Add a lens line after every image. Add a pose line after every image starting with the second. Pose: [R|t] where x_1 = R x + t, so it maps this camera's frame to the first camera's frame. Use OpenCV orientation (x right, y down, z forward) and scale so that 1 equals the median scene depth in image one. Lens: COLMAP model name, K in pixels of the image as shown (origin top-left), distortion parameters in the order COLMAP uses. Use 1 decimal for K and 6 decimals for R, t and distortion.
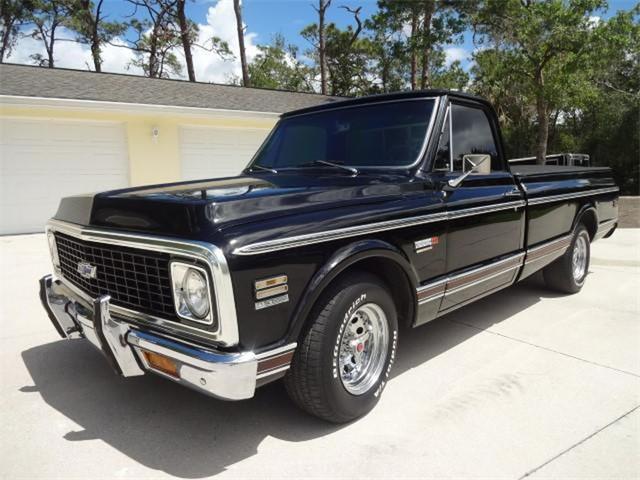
lens RADIAL K [[521.8, 0, 312.6], [0, 521.8, 239.5], [0, 0, 1]] dist [-0.021439, 0.006336]
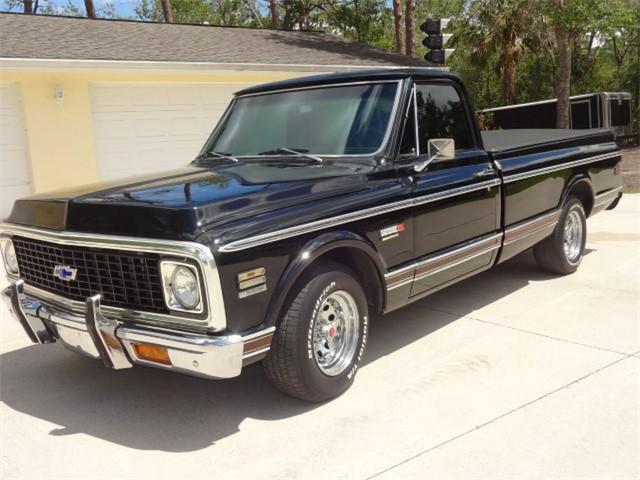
lens RADIAL K [[746.4, 0, 319.1], [0, 746.4, 241.7], [0, 0, 1]] dist [0.000878, 0.000000]
pose [[0.996423, -0.047316, 0.070020, -0.027101], [0.045123, 0.998450, 0.032587, -0.023231], [-0.071453, -0.029311, 0.997013, -0.416998]]
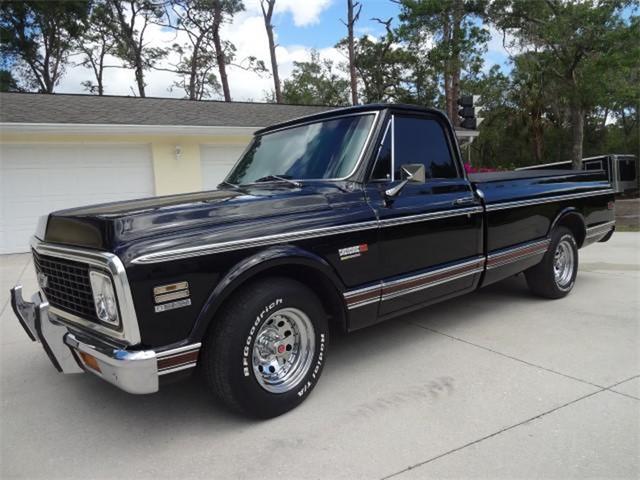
lens RADIAL K [[521.8, 0, 306.6], [0, 521.8, 236.0], [0, 0, 1]] dist [-0.021439, 0.006336]
pose [[0.994089, -0.023008, -0.106107, 0.212682], [0.020032, 0.999378, -0.029032, 0.005780], [0.106709, 0.026735, 0.993931, -0.054619]]
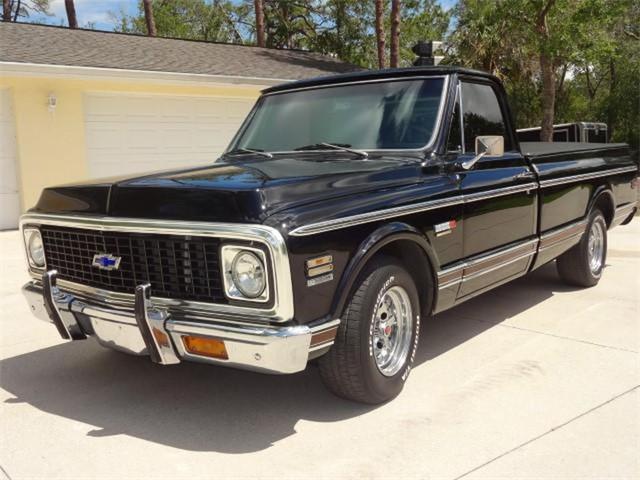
lens RADIAL K [[746.4, 0, 319.9], [0, 746.4, 240.4], [0, 0, 1]] dist [0.000878, 0.000000]
pose [[0.992805, -0.025800, 0.116931, -0.165374], [0.026557, 0.999635, -0.004922, 0.029852], [-0.116762, 0.007992, 0.993128, -0.341145]]
